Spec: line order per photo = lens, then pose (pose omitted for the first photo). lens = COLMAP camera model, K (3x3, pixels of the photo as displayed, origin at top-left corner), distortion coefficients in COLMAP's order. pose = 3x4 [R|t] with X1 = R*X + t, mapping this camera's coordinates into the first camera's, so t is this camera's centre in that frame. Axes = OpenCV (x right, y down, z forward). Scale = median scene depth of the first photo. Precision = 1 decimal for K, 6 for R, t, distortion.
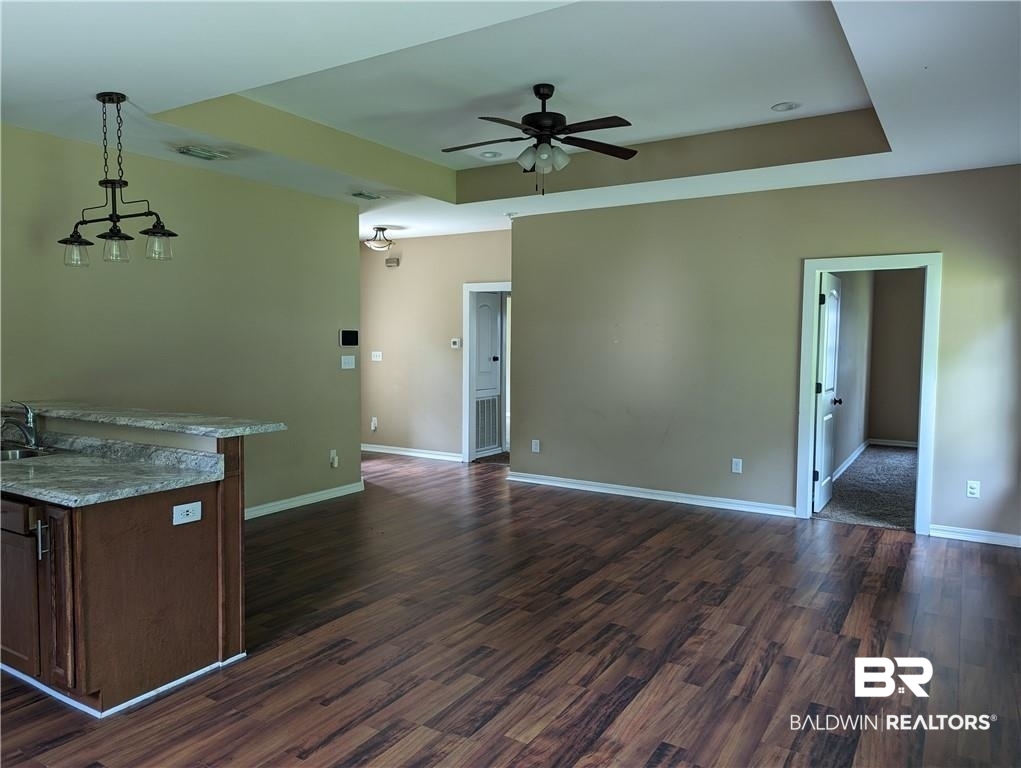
lens RADIAL K [[715.7, 0, 512.6], [0, 715.7, 388.7], [0, 0, 1]] dist [0.040634, -0.027634]
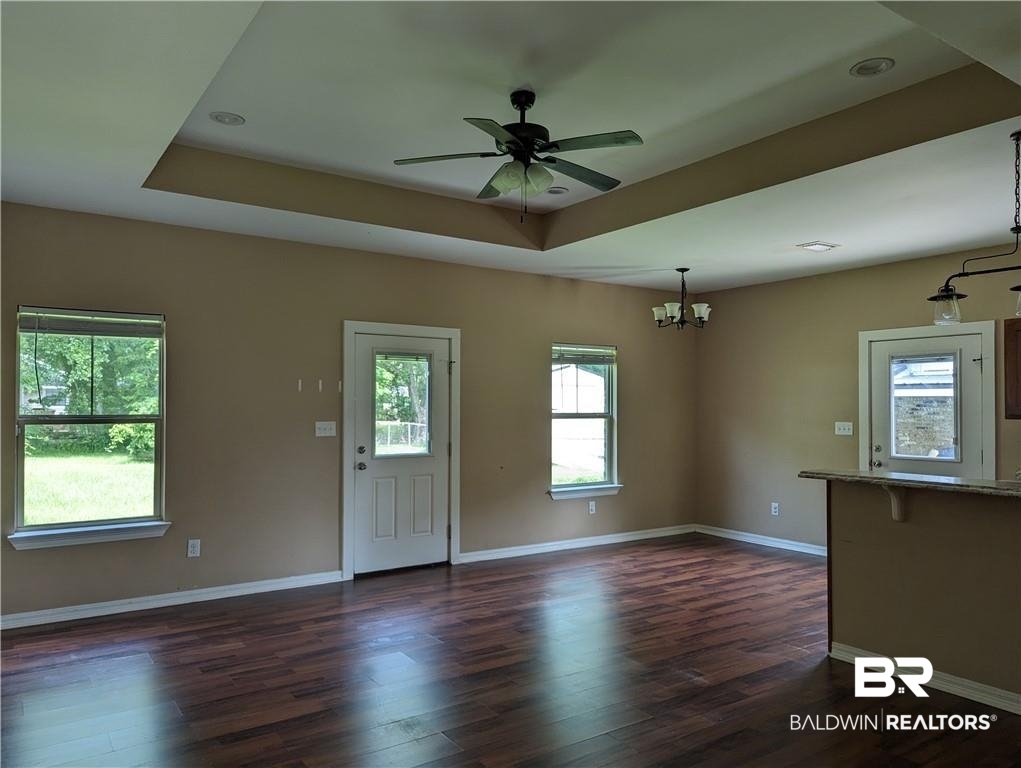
lens RADIAL K [[717.6, 0, 510.5], [0, 717.6, 384.0], [0, 0, 1]] dist [0.045351, -0.031331]
pose [[-0.919318, 0.000125, 0.393515, -0.395798], [0.017052, 0.999073, 0.039519, -0.170692], [-0.393145, 0.043041, -0.918468, 2.571860]]
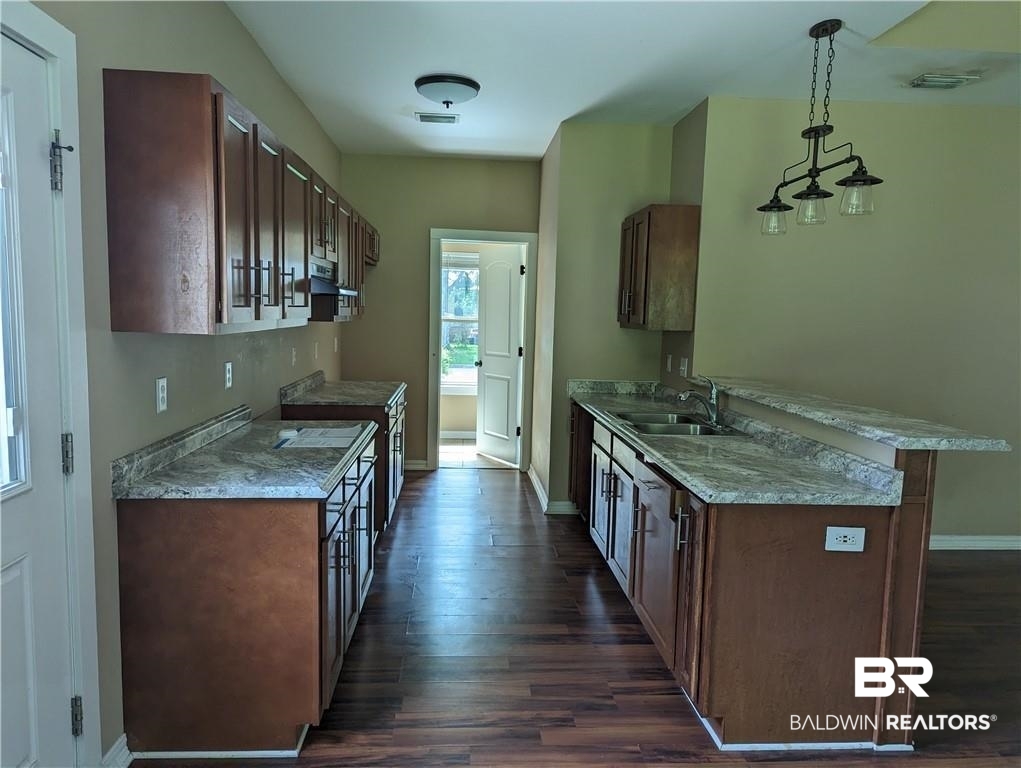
lens RADIAL K [[717.6, 0, 510.5], [0, 717.6, 384.0], [0, 0, 1]] dist [0.045351, -0.031331]
pose [[0.581536, 0.089785, -0.808551, -0.045682], [-0.078905, 0.995430, 0.053786, -0.004572], [0.809685, 0.032520, 0.585963, 0.233880]]
